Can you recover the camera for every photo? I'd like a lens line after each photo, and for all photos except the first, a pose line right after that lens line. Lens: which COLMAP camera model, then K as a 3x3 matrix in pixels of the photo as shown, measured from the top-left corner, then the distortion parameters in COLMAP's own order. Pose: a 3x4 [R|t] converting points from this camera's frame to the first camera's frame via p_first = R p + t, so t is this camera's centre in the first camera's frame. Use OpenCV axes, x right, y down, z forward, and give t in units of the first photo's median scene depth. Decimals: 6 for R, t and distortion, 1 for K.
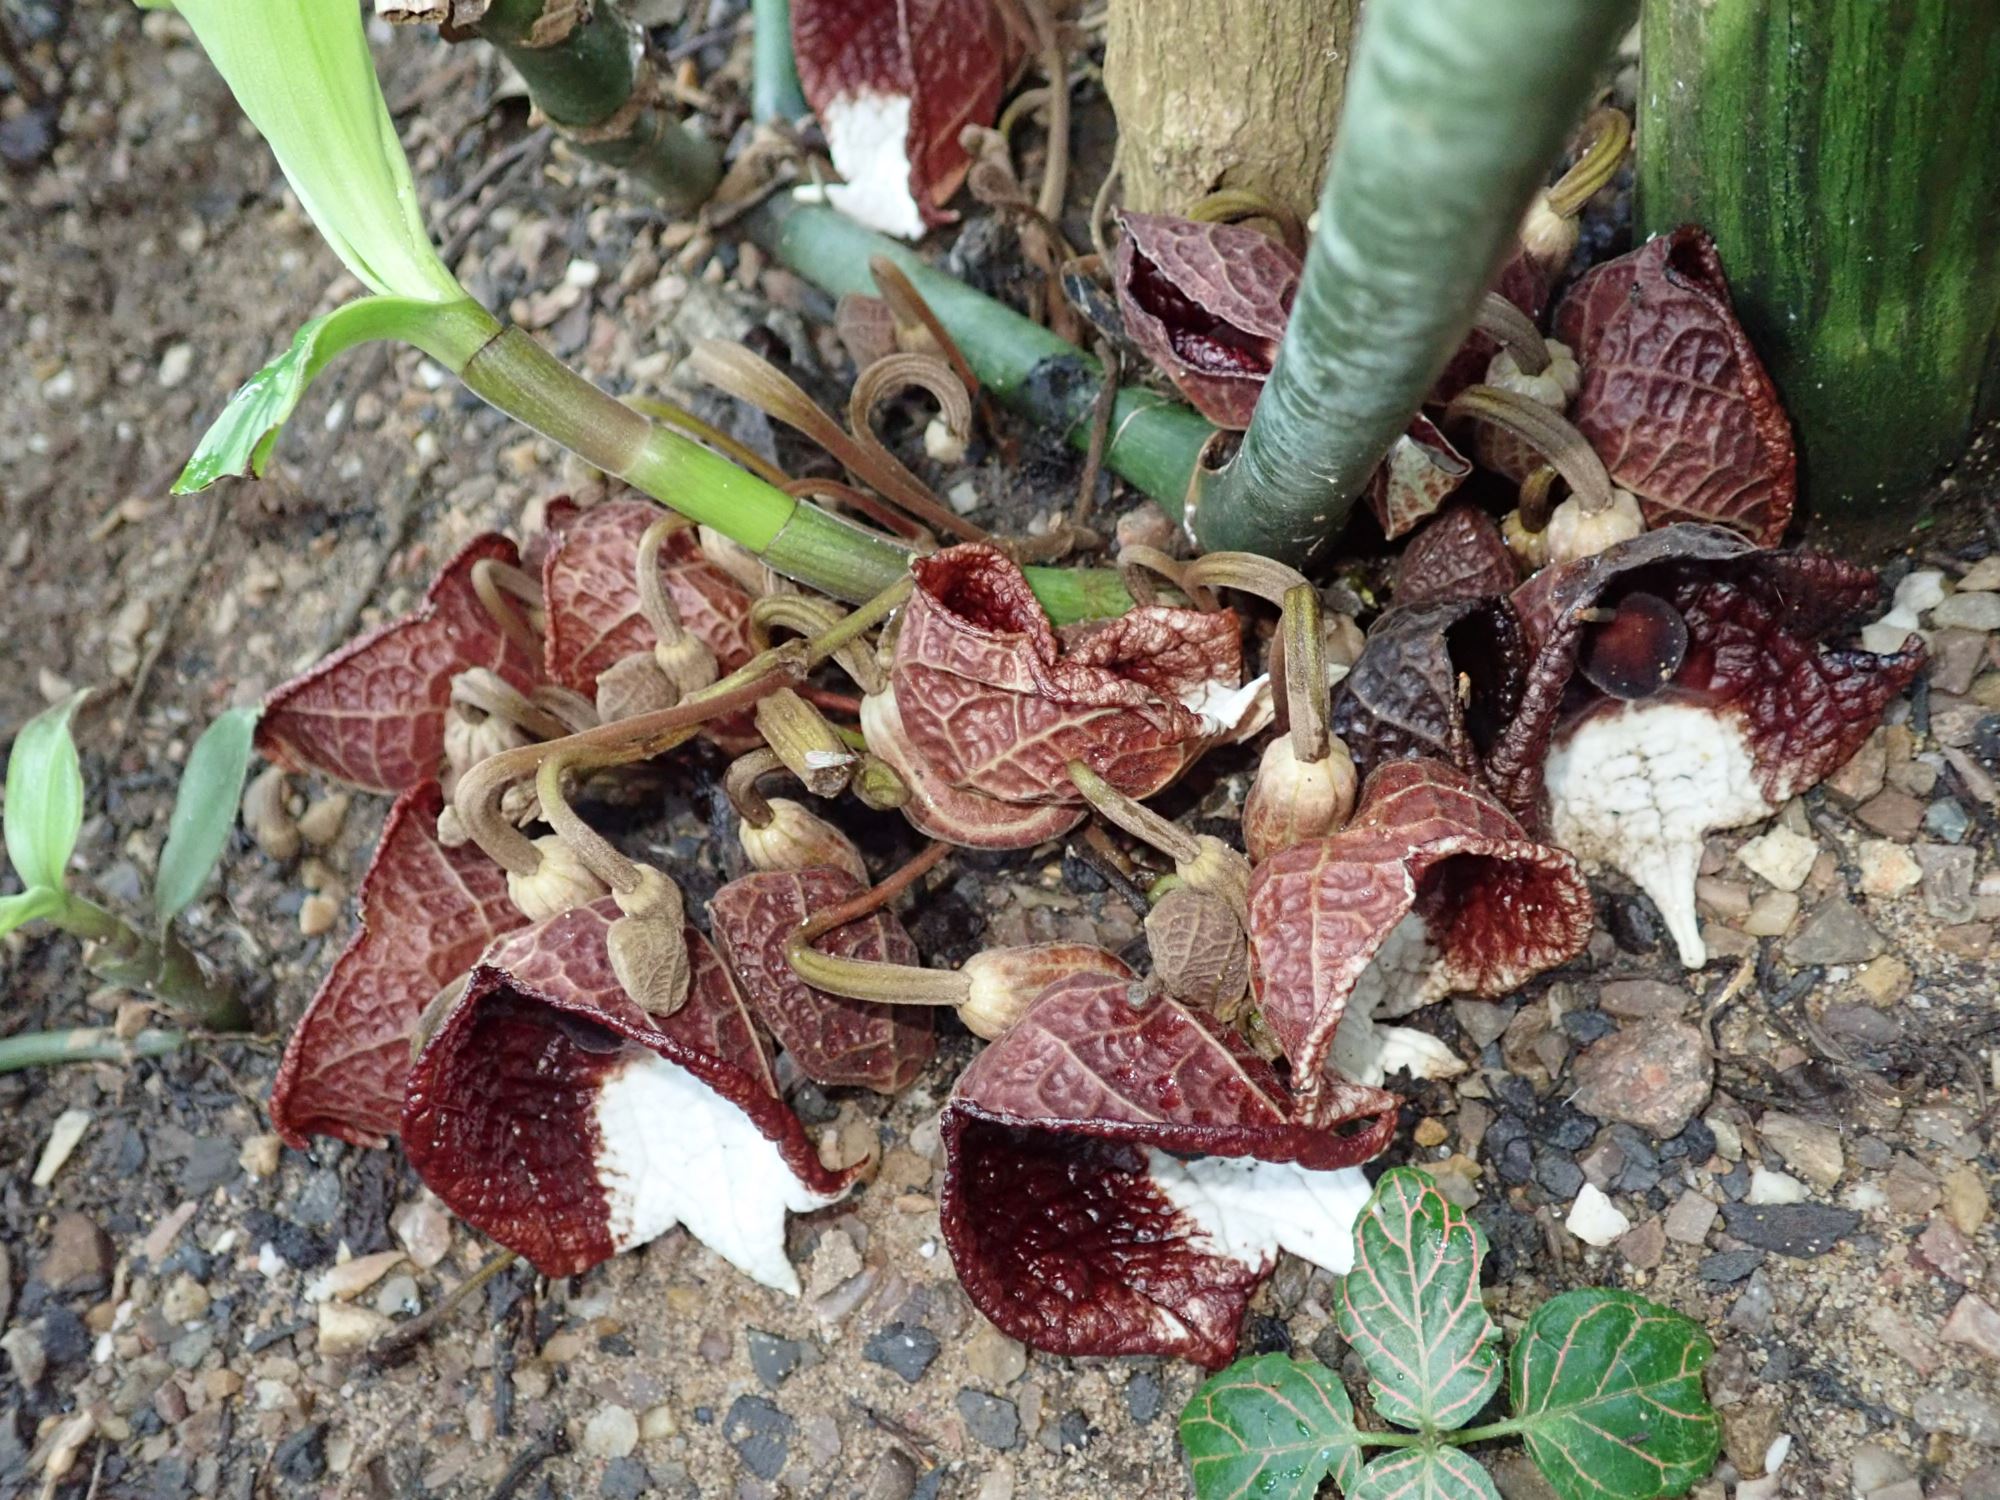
lens RADIAL K [[1740.5, 0, 998.3], [0, 1740.5, 749.7], [0, 0, 1]] dist [-0.024194, -0.010399]
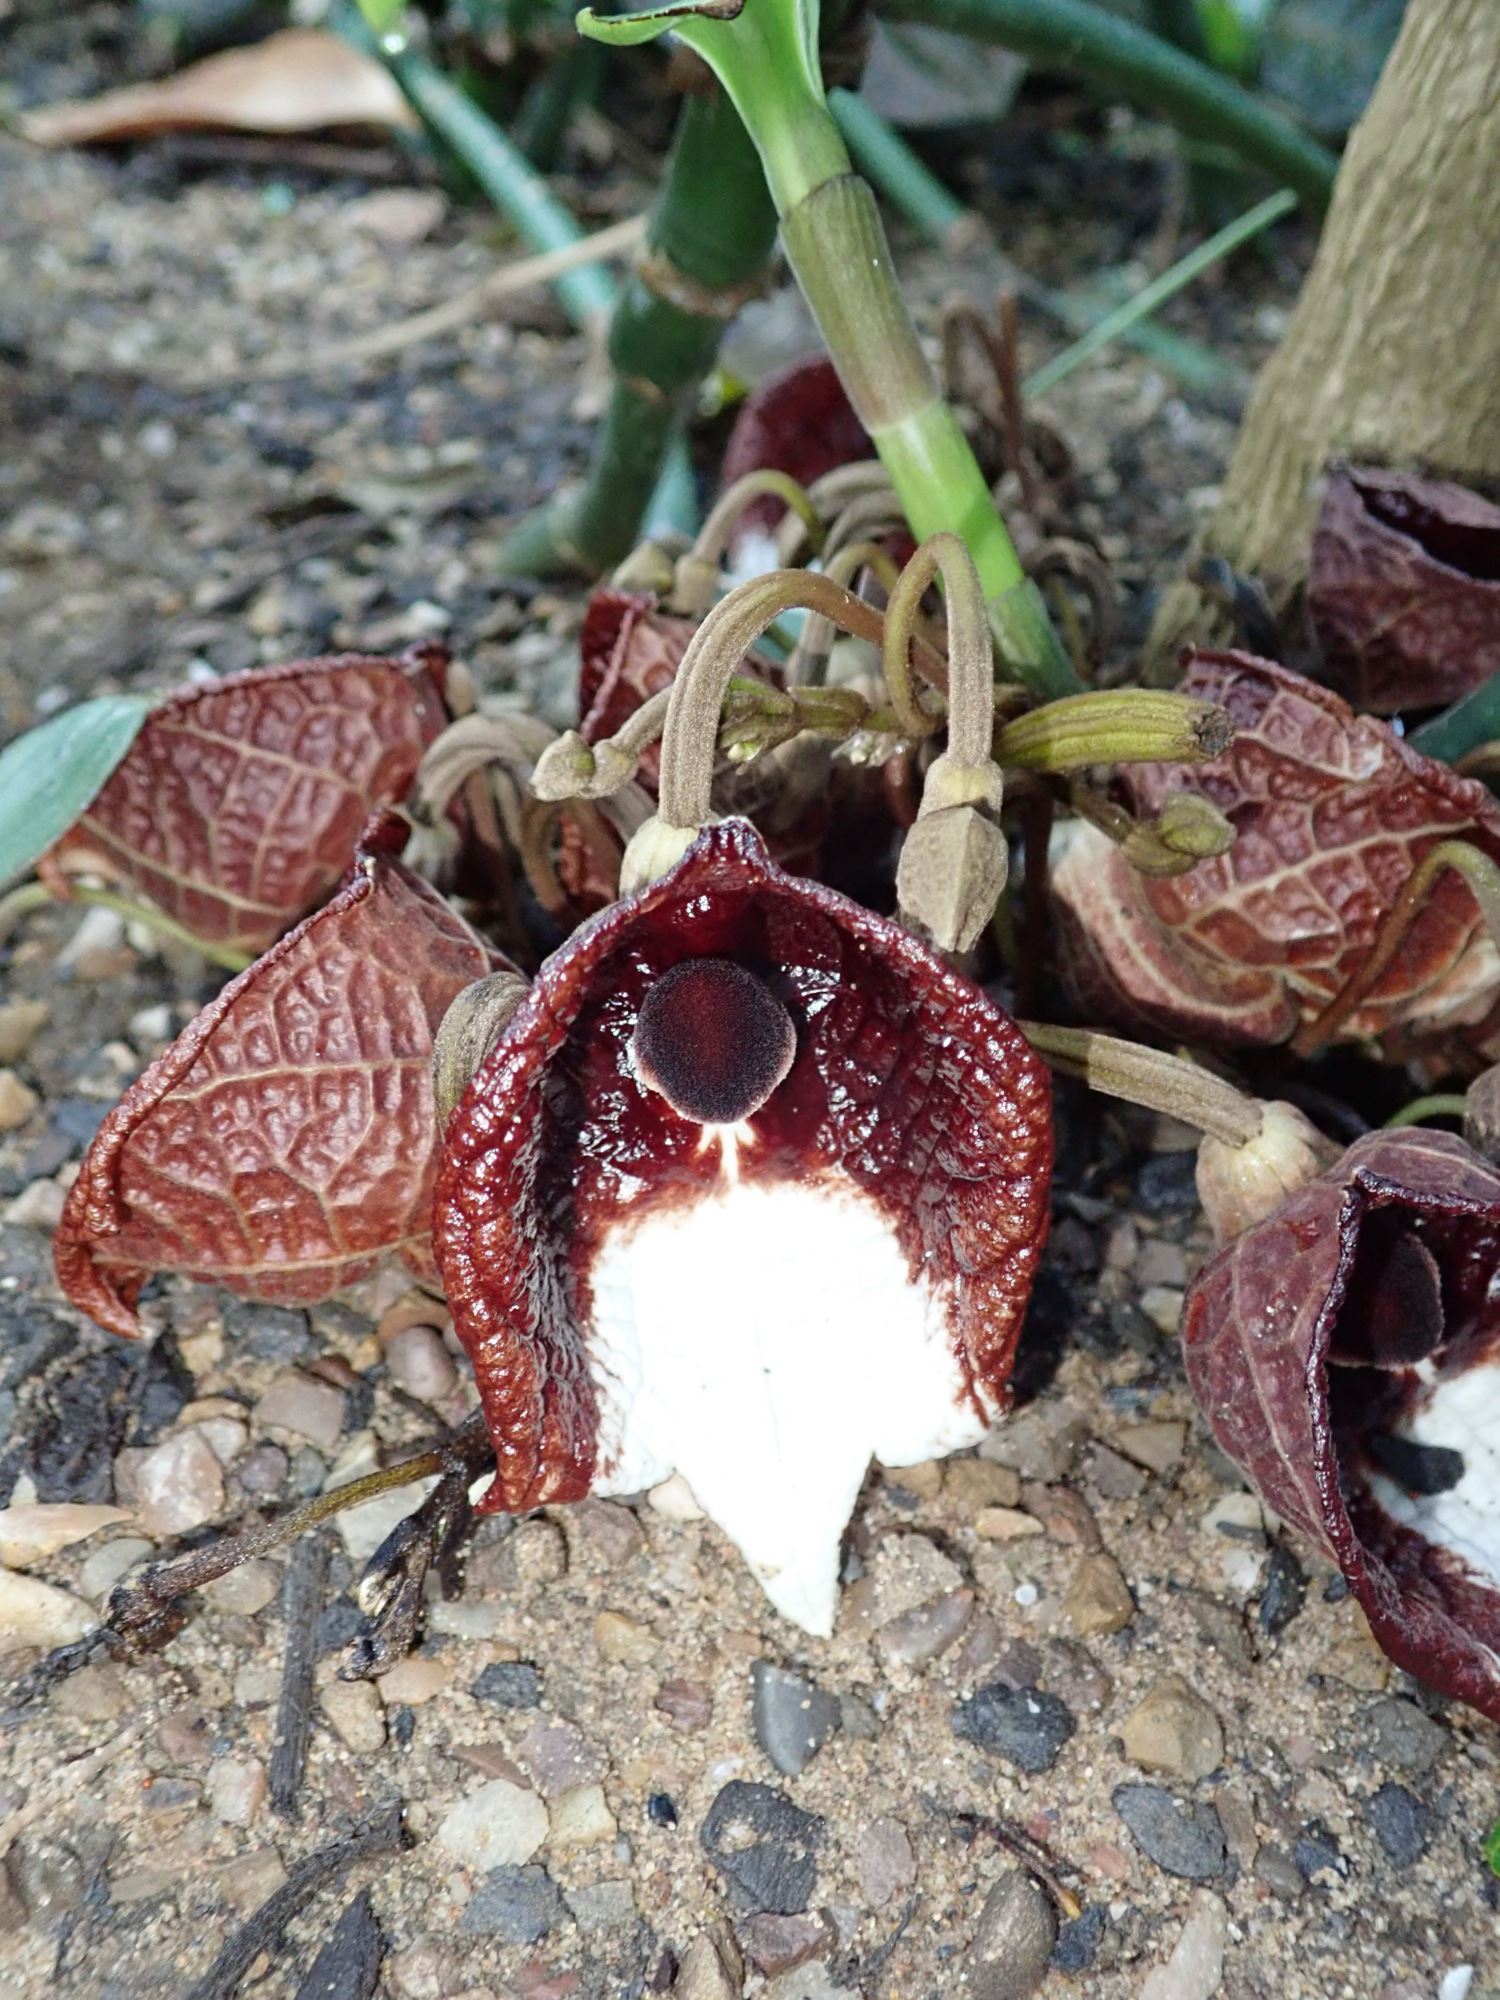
lens RADIAL K [[1740.5, 0, 751.9], [0, 1740.5, 1001.4], [0, 0, 1]] dist [-0.024194, -0.010399]
pose [[0.941274, 0.261372, 0.213748, -0.344641], [-0.153396, 0.894987, -0.418889, 0.384132], [-0.300788, 0.361501, 0.882521, 0.369897]]
